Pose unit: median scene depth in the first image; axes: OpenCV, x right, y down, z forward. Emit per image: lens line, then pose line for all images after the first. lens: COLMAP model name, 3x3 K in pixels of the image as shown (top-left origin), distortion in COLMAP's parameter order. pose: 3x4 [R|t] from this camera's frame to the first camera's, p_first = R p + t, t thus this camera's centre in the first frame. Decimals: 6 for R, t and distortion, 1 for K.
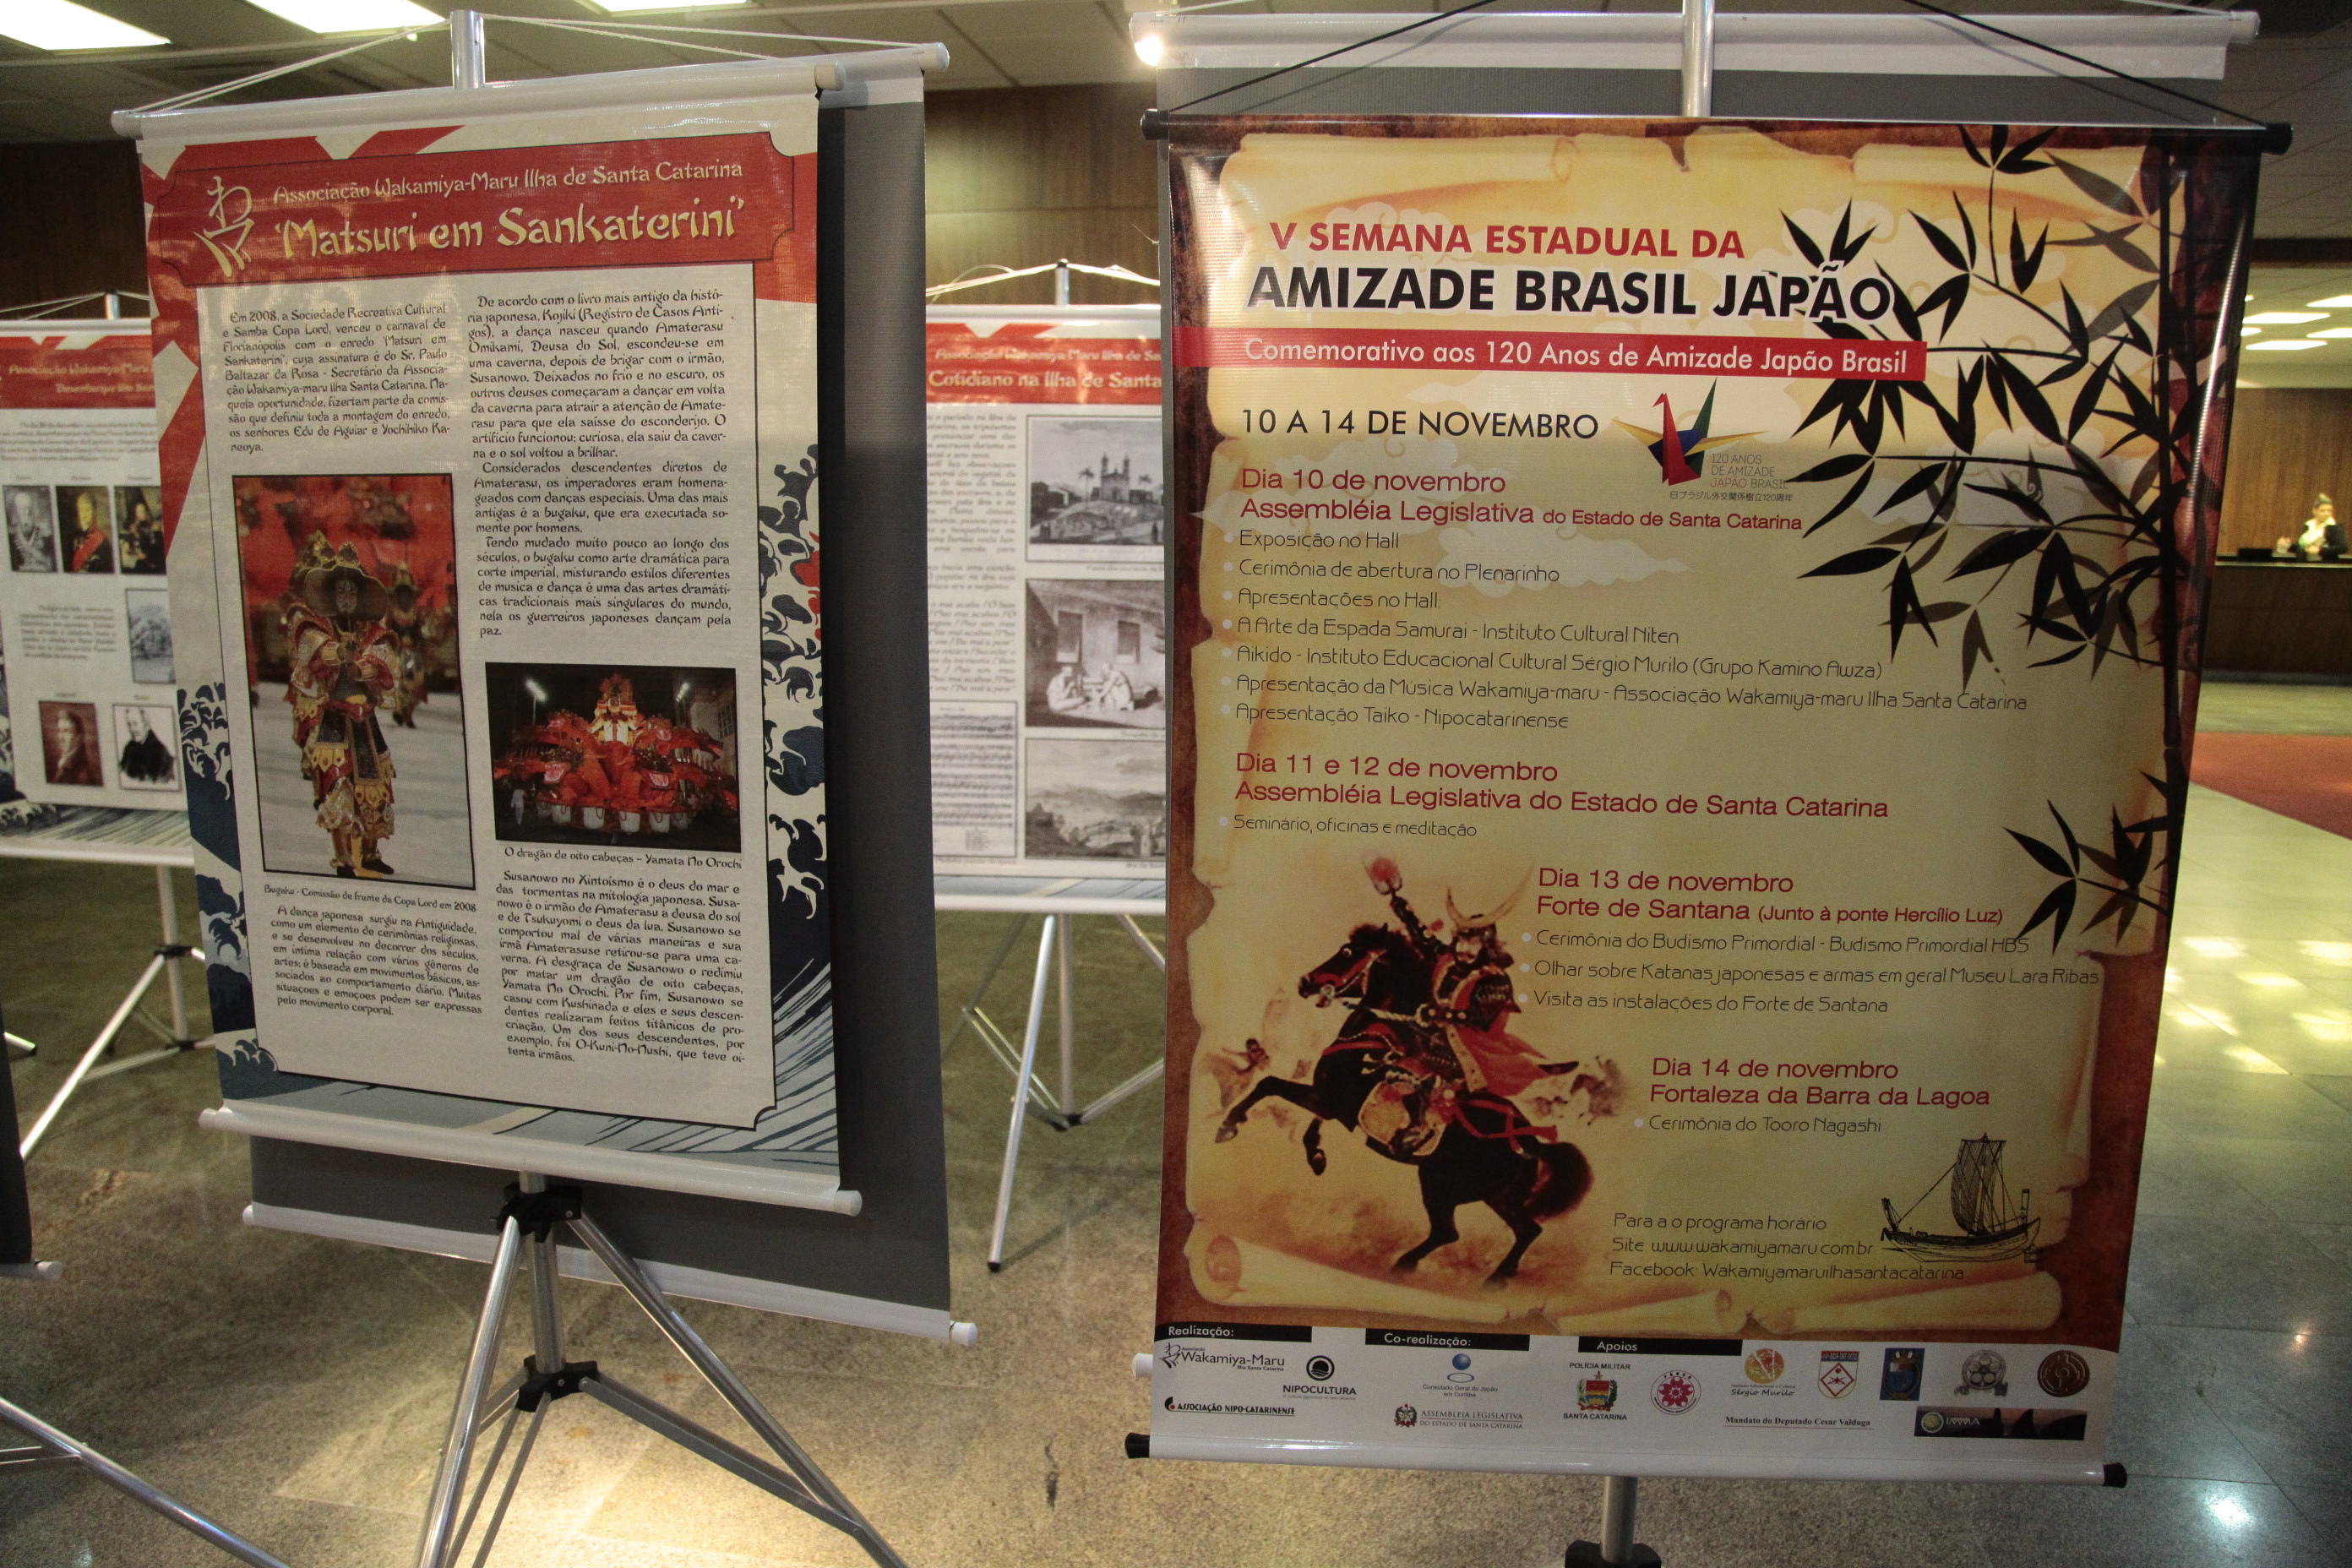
lens RADIAL K [[1616.8, 0, 1169.1], [0, 1616.8, 783.0], [0, 0, 1]] dist [-0.123716, 0.072911]
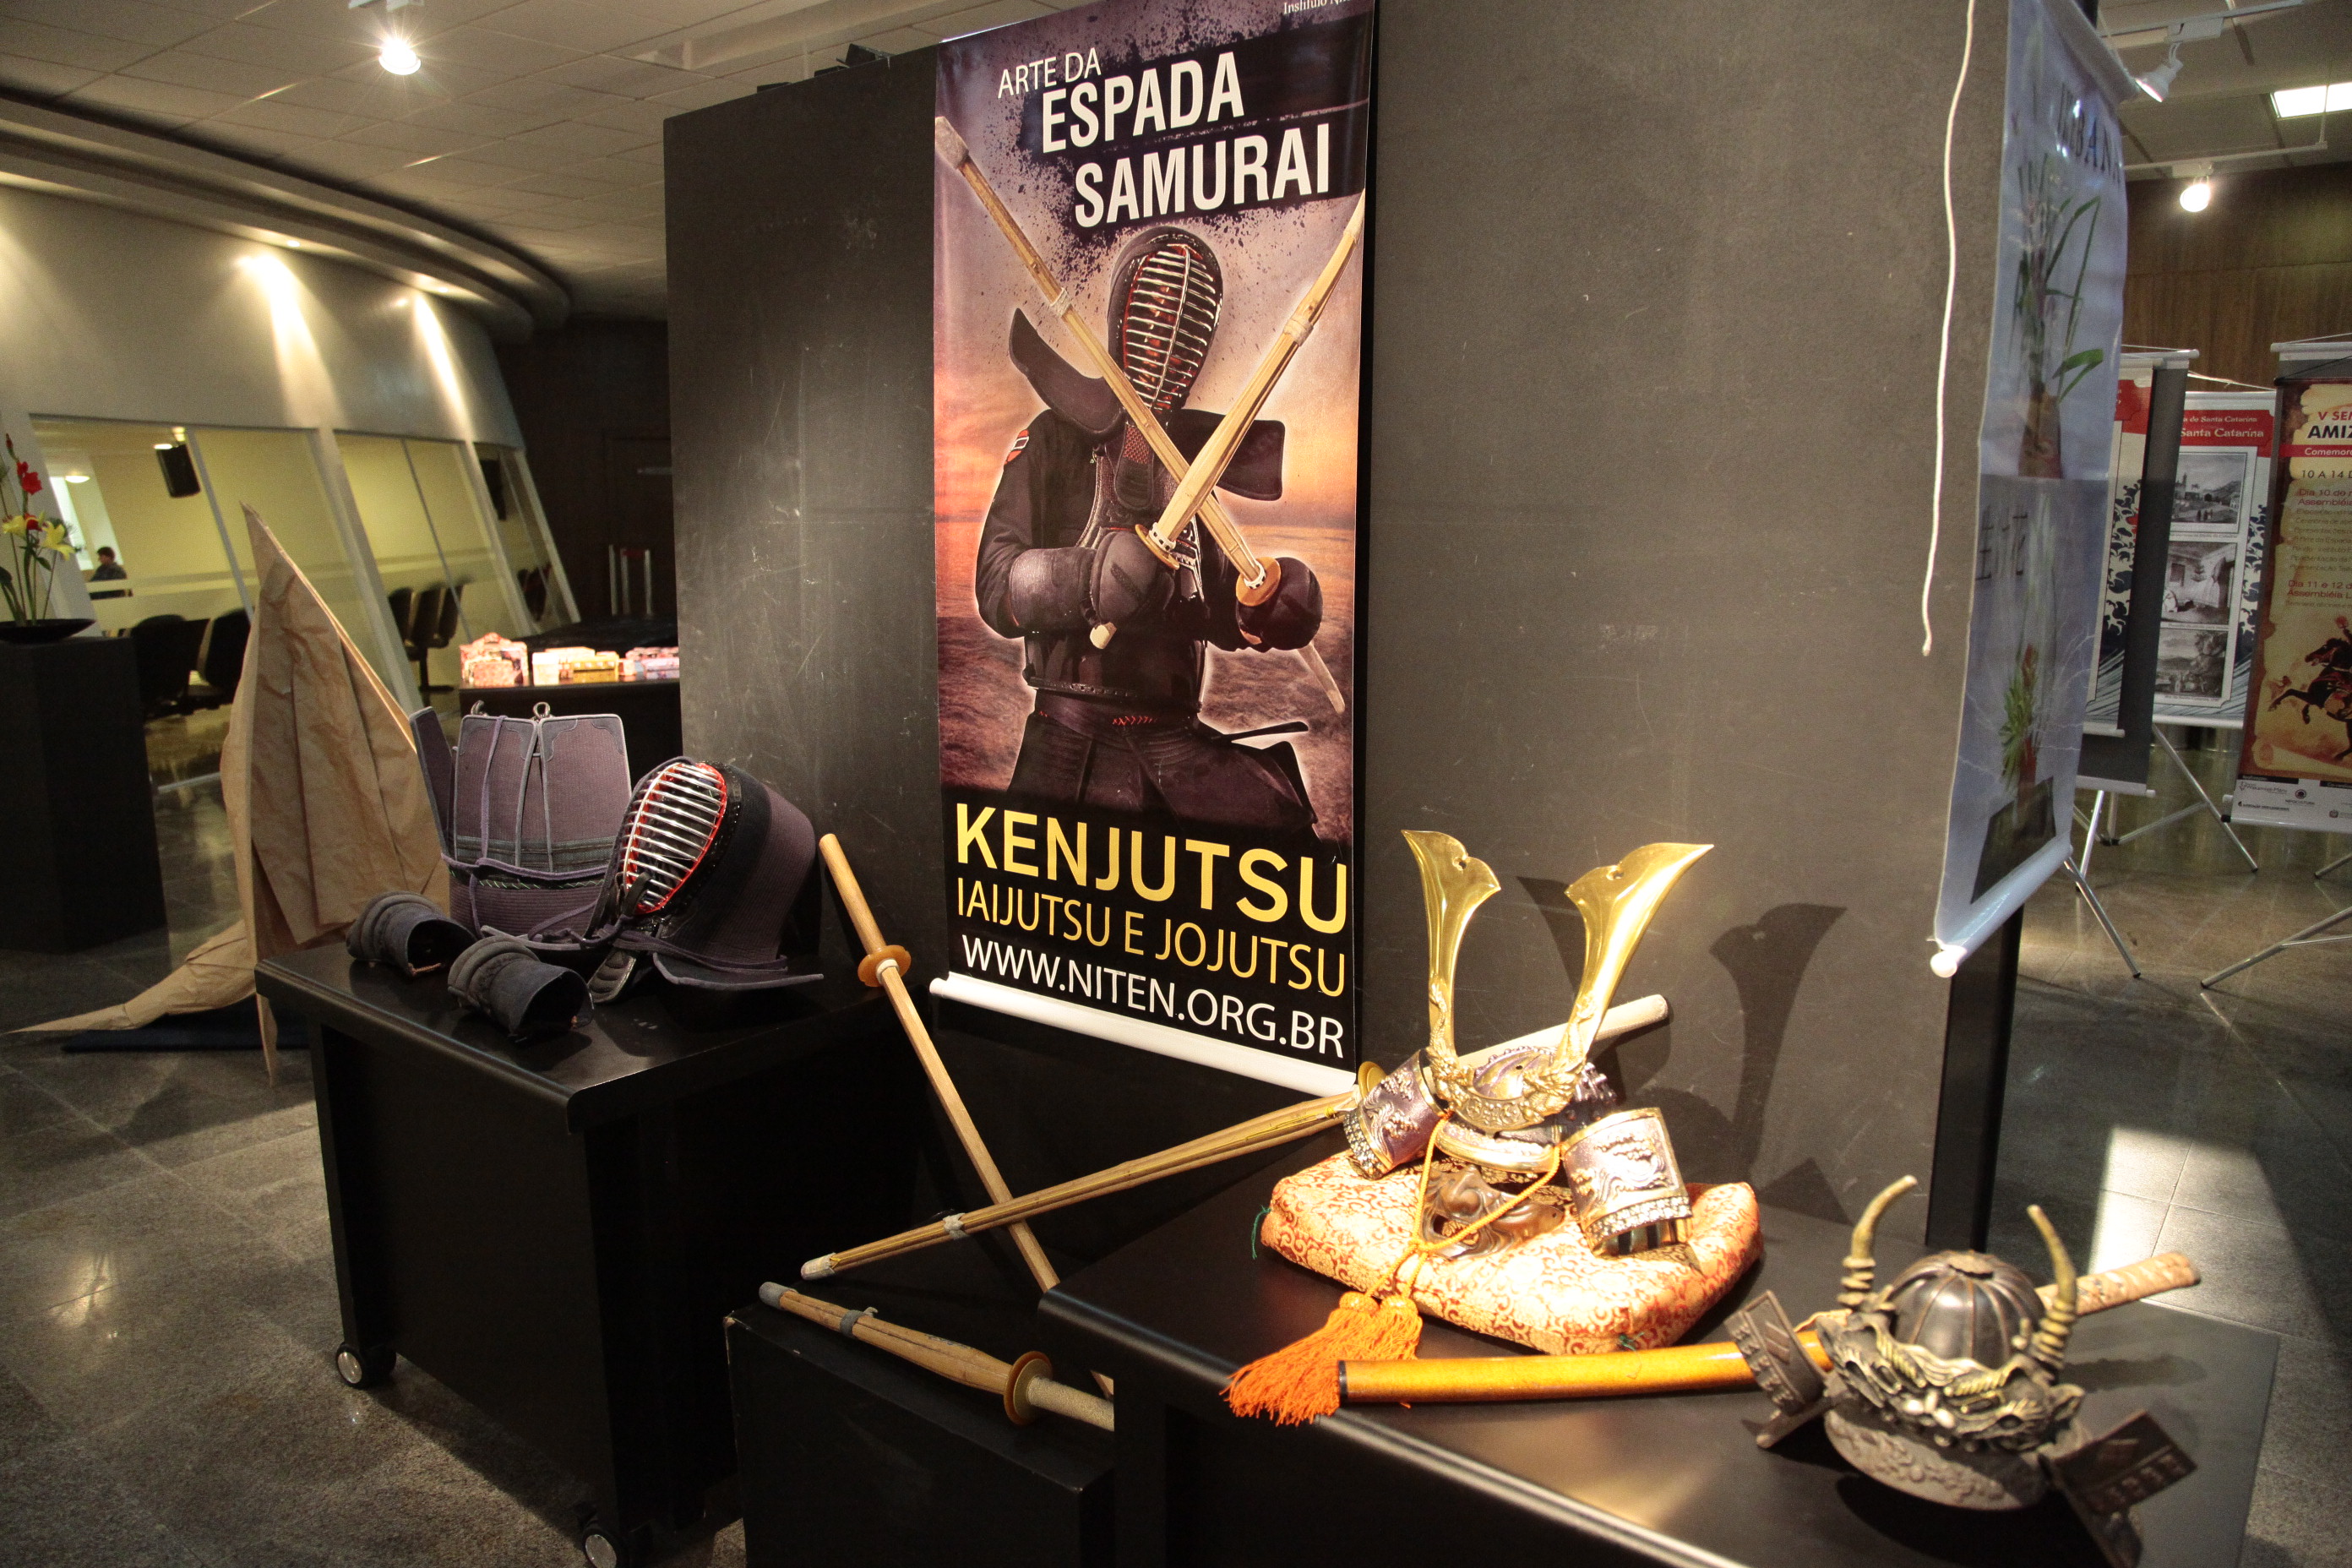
lens RADIAL K [[1616.8, 0, 1169.1], [0, 1616.8, 783.0], [0, 0, 1]] dist [-0.123716, 0.072911]
pose [[0.873115, 0.081448, -0.480662, -0.363725], [-0.078178, 0.996578, 0.026861, 0.438096], [0.481205, 0.014124, 0.876494, -2.516115]]
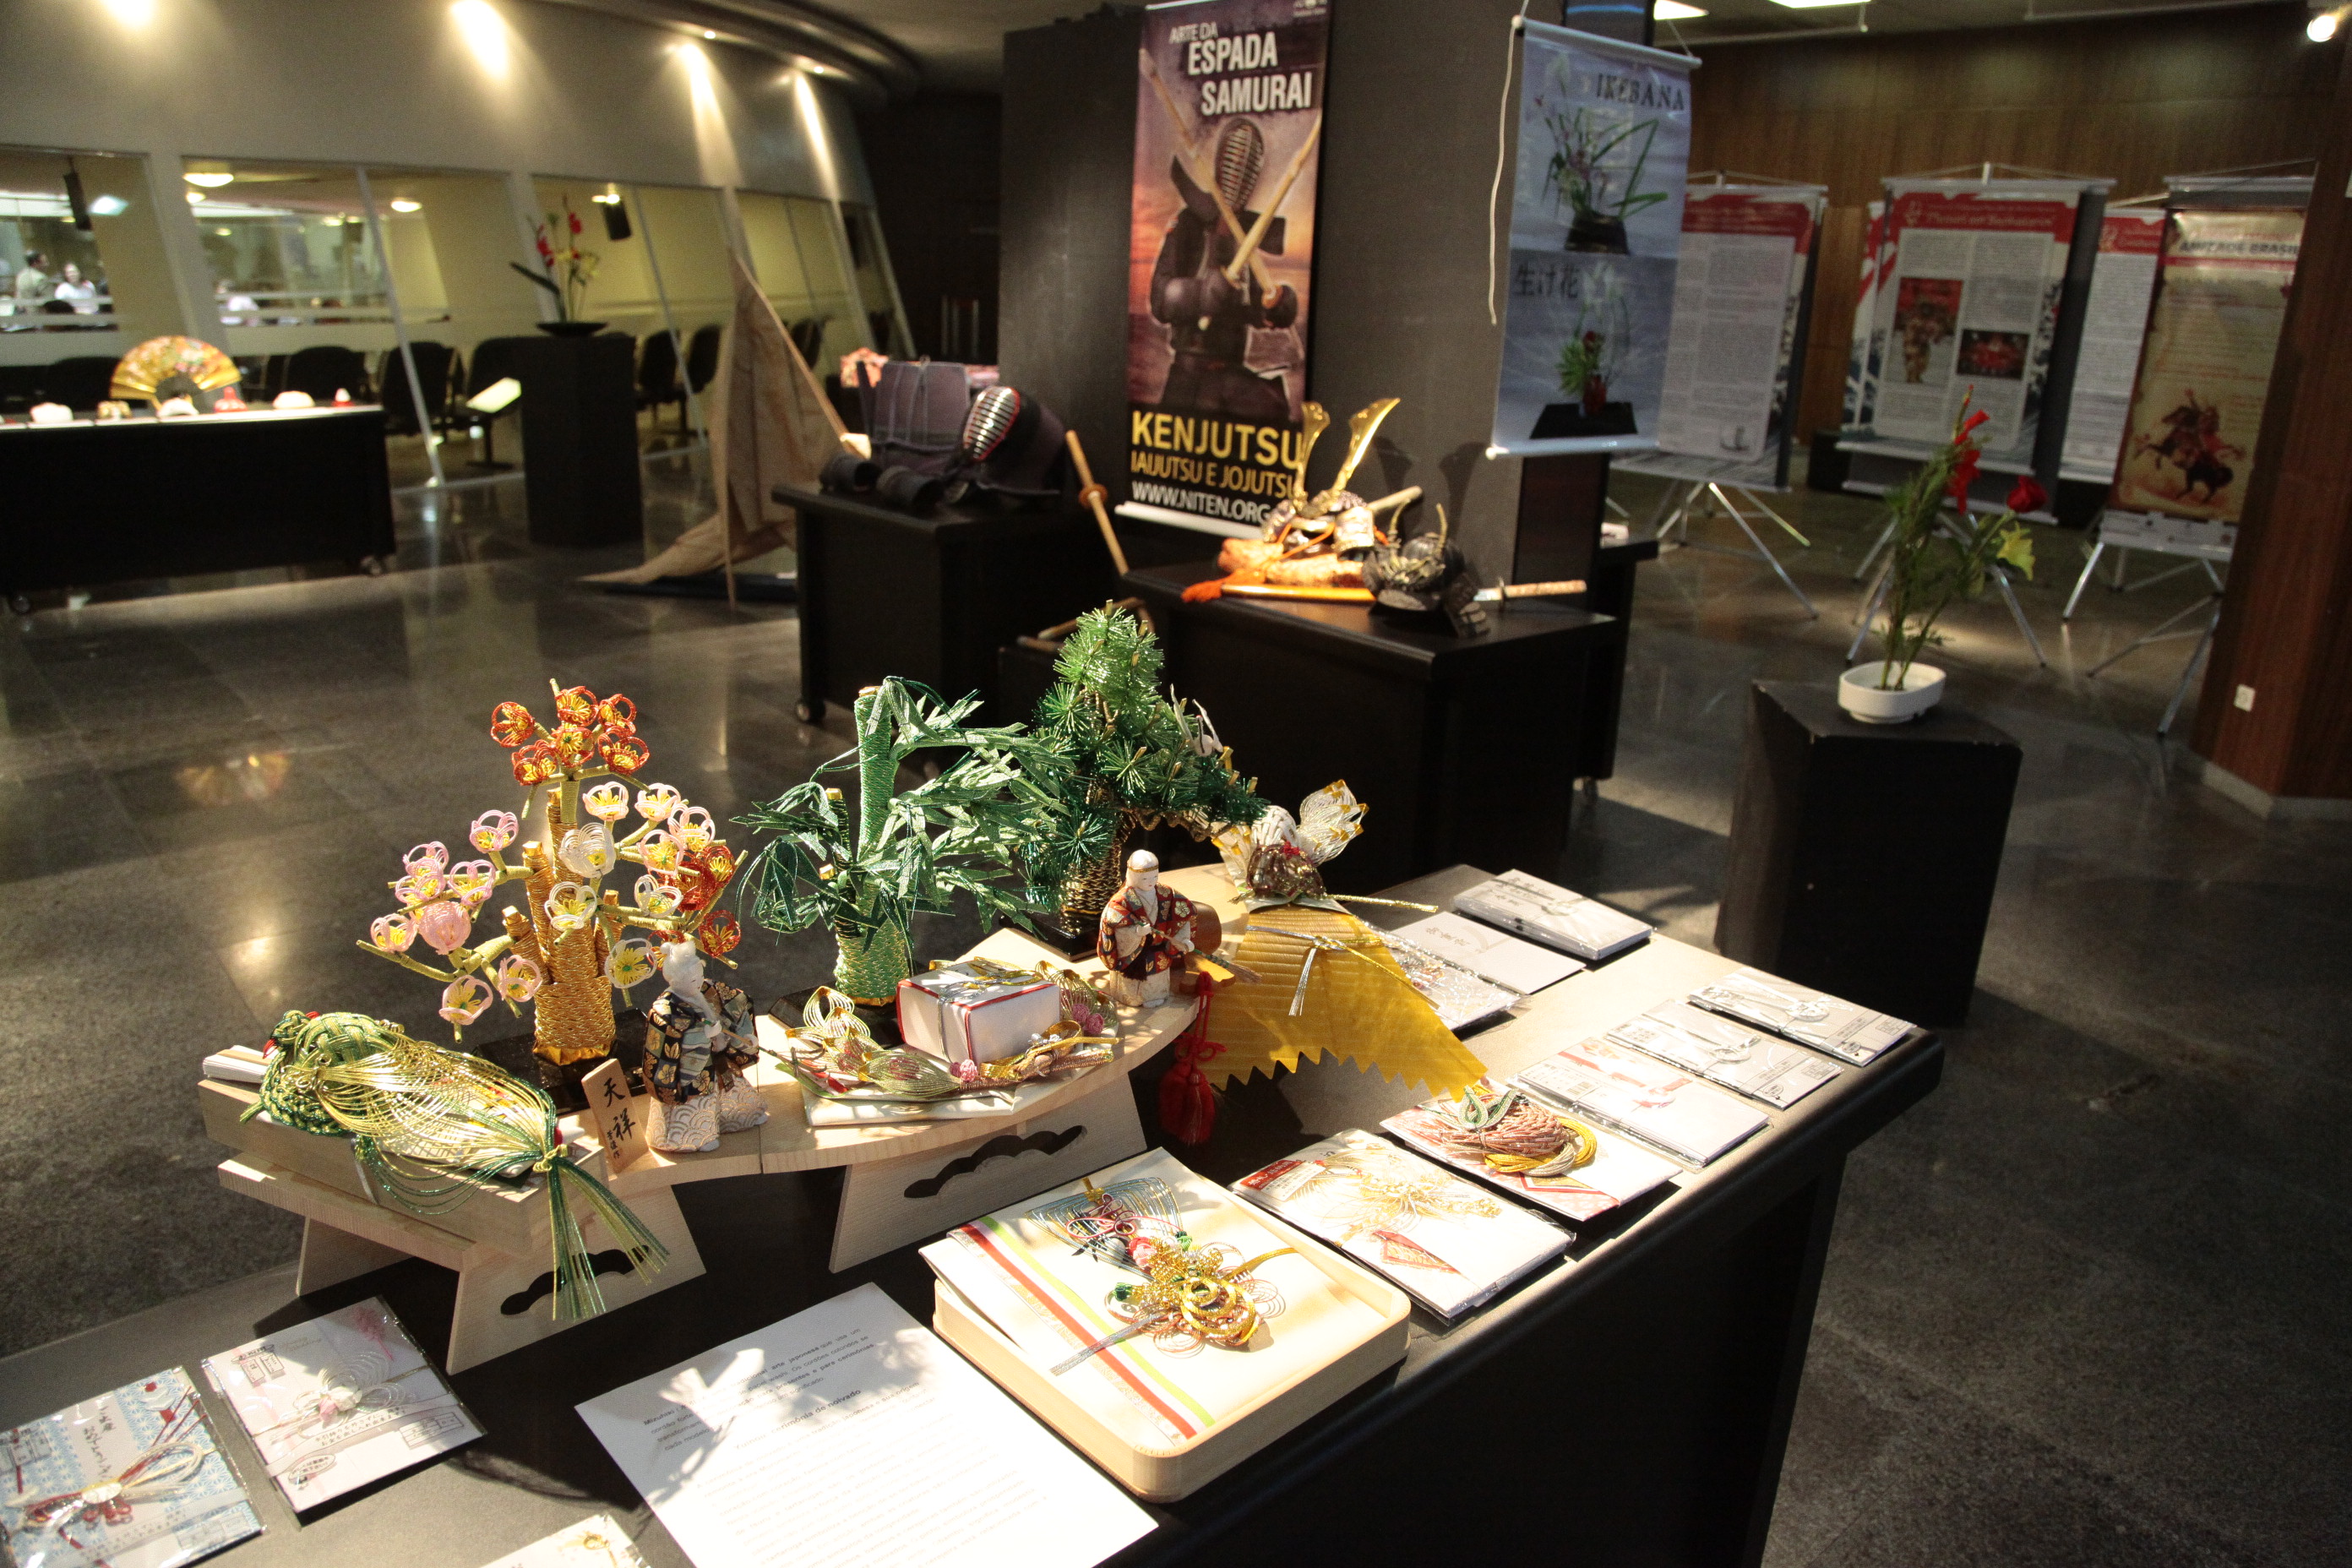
lens RADIAL K [[1616.8, 0, 1169.1], [0, 1616.8, 783.0], [0, 0, 1]] dist [-0.123716, 0.072911]
pose [[0.761012, 0.219510, -0.610472, 0.741570], [-0.137355, 0.974201, 0.179071, 0.644355], [0.634030, -0.052424, 0.771530, -3.557979]]
